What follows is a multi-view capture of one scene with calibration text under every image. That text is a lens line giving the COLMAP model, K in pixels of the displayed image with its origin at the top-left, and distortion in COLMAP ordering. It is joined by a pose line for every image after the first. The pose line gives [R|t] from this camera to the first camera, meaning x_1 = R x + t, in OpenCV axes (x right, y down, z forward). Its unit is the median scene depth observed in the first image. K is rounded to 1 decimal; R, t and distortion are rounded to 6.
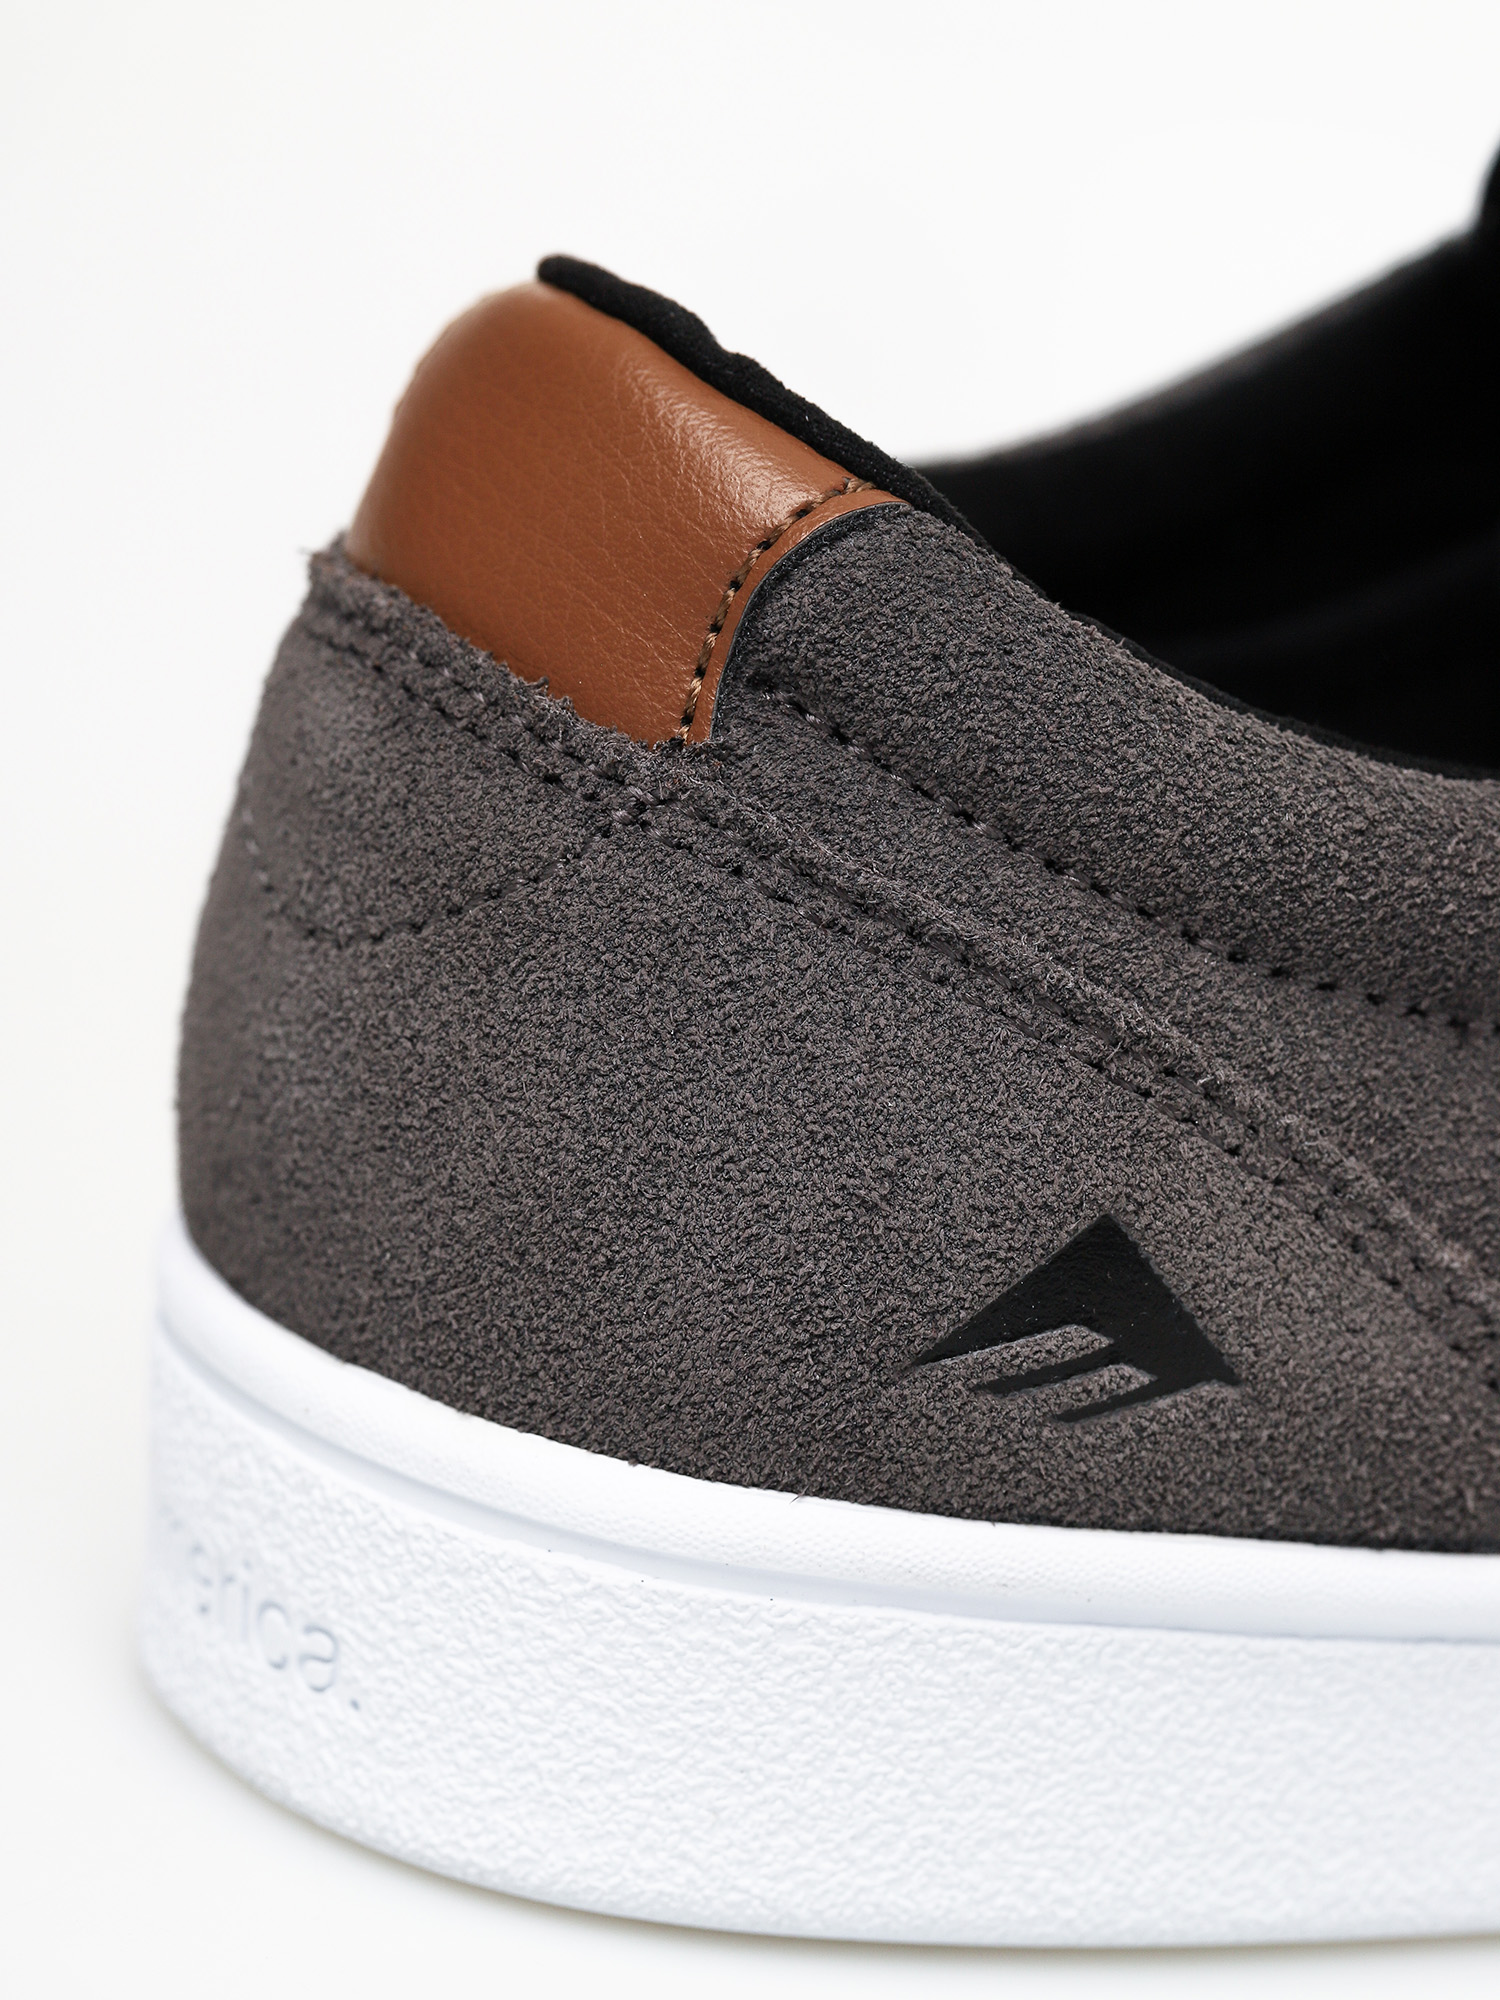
lens RADIAL K [[7070.0, 0, 750.3], [0, 7070.0, 998.3], [0, 0, 1]] dist [0.282693, 0.000000]
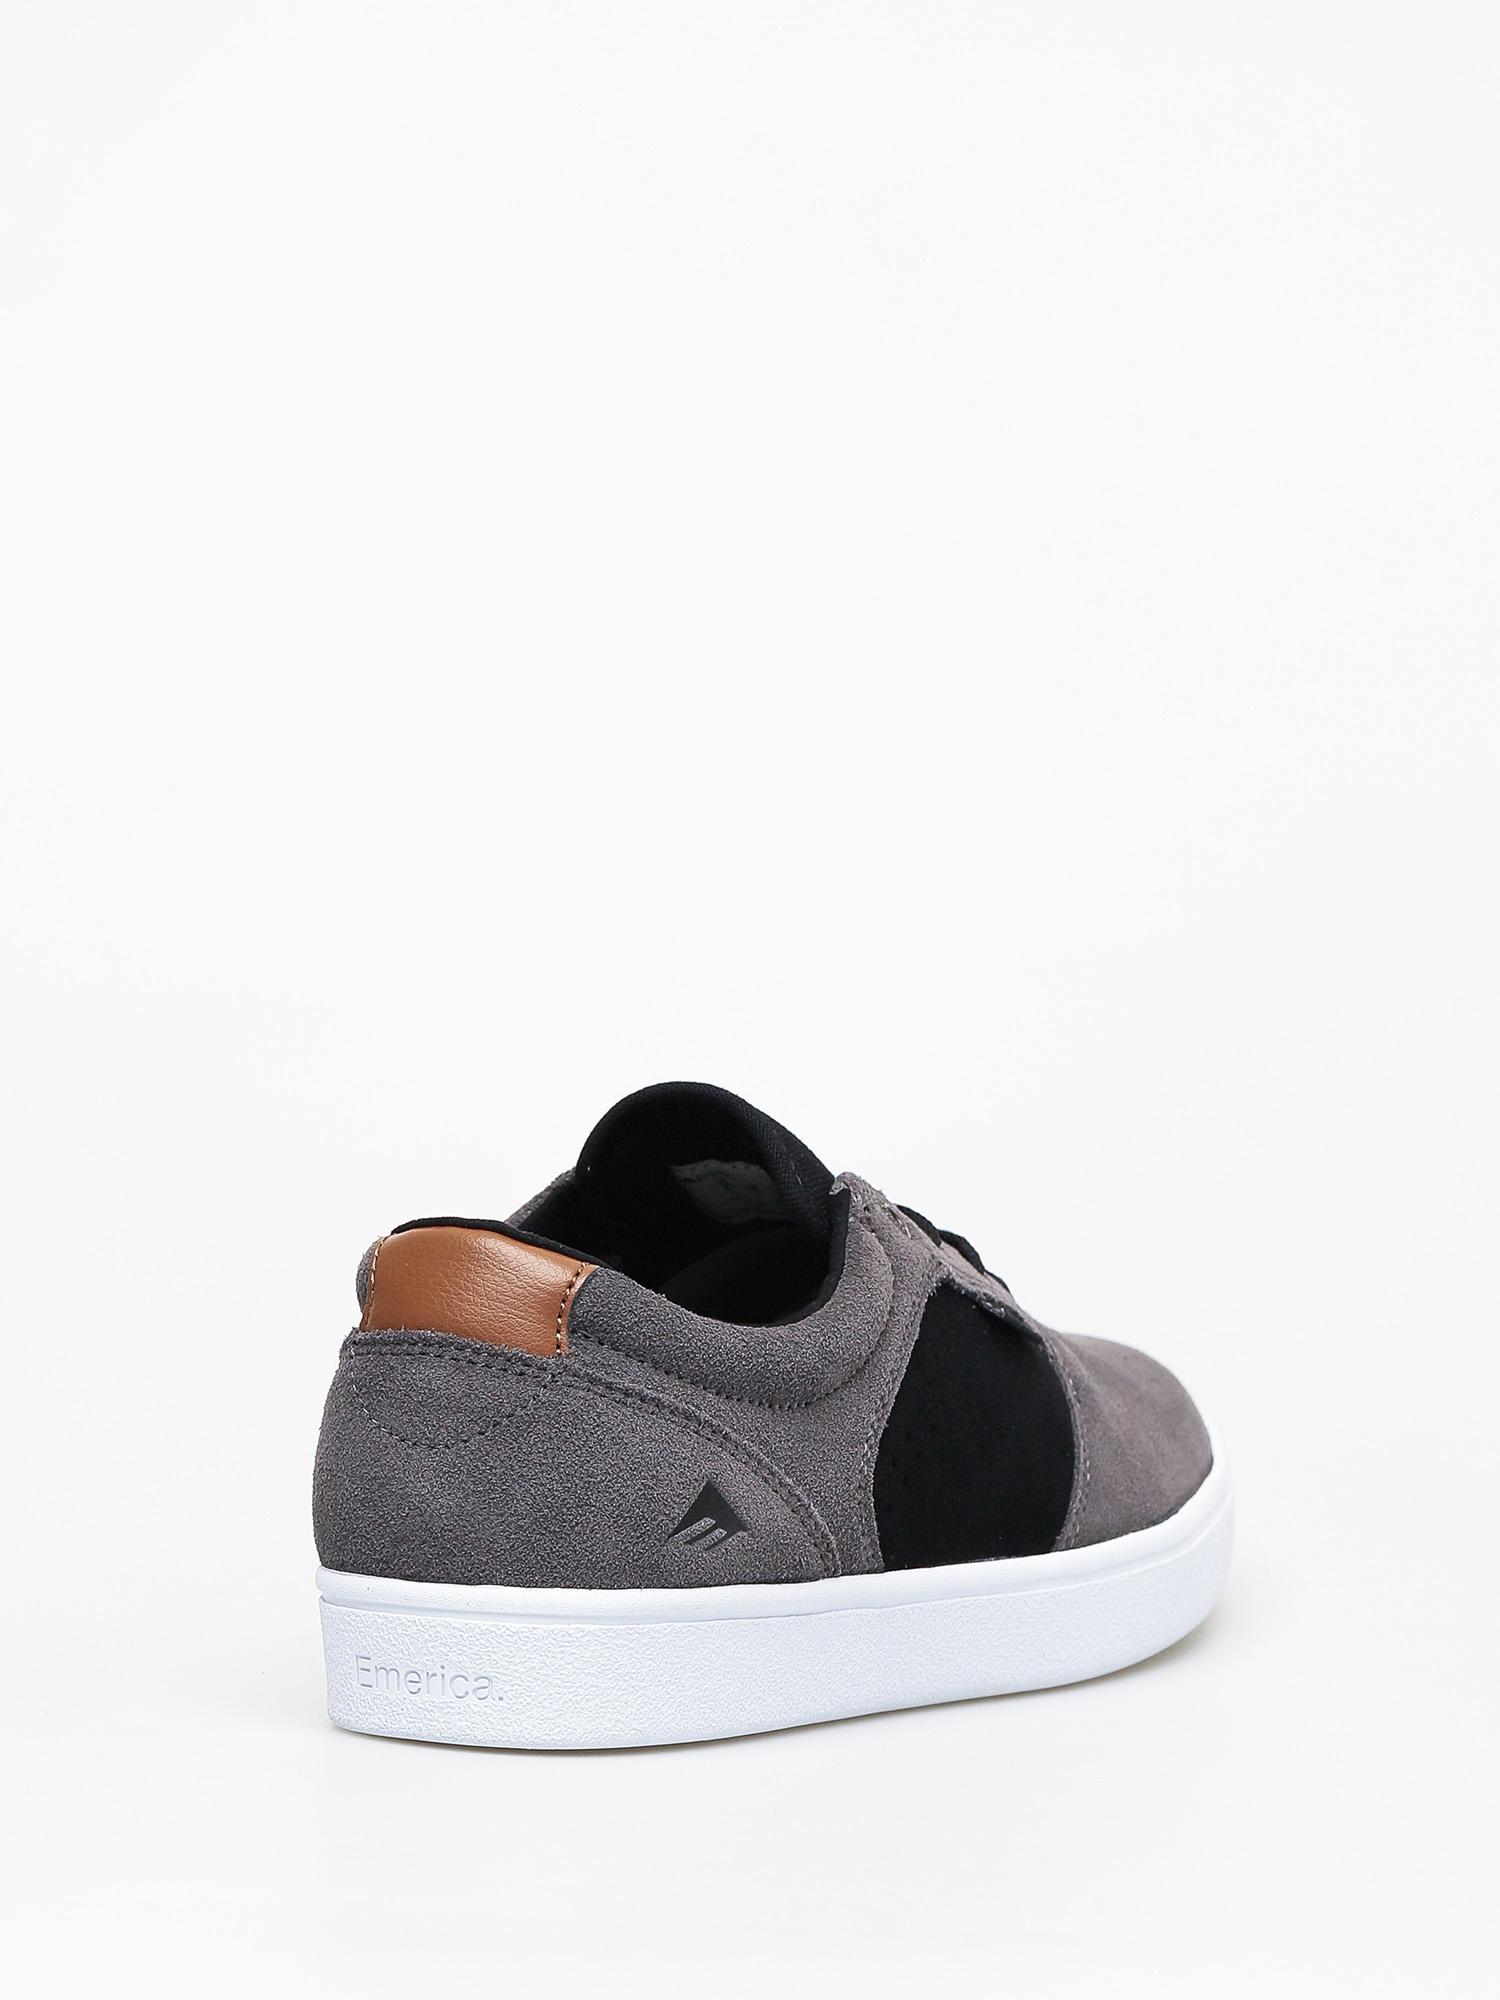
lens RADIAL K [[7070.0, 0, 750.2], [0, 7070.0, 1000.4], [0, 0, 1]] dist [0.282693, 0.000000]
pose [[0.883443, -0.163819, 0.438966, -1.250594], [0.226279, 0.969558, -0.093567, 0.120421], [-0.410275, 0.181990, 0.893618, -1.797998]]
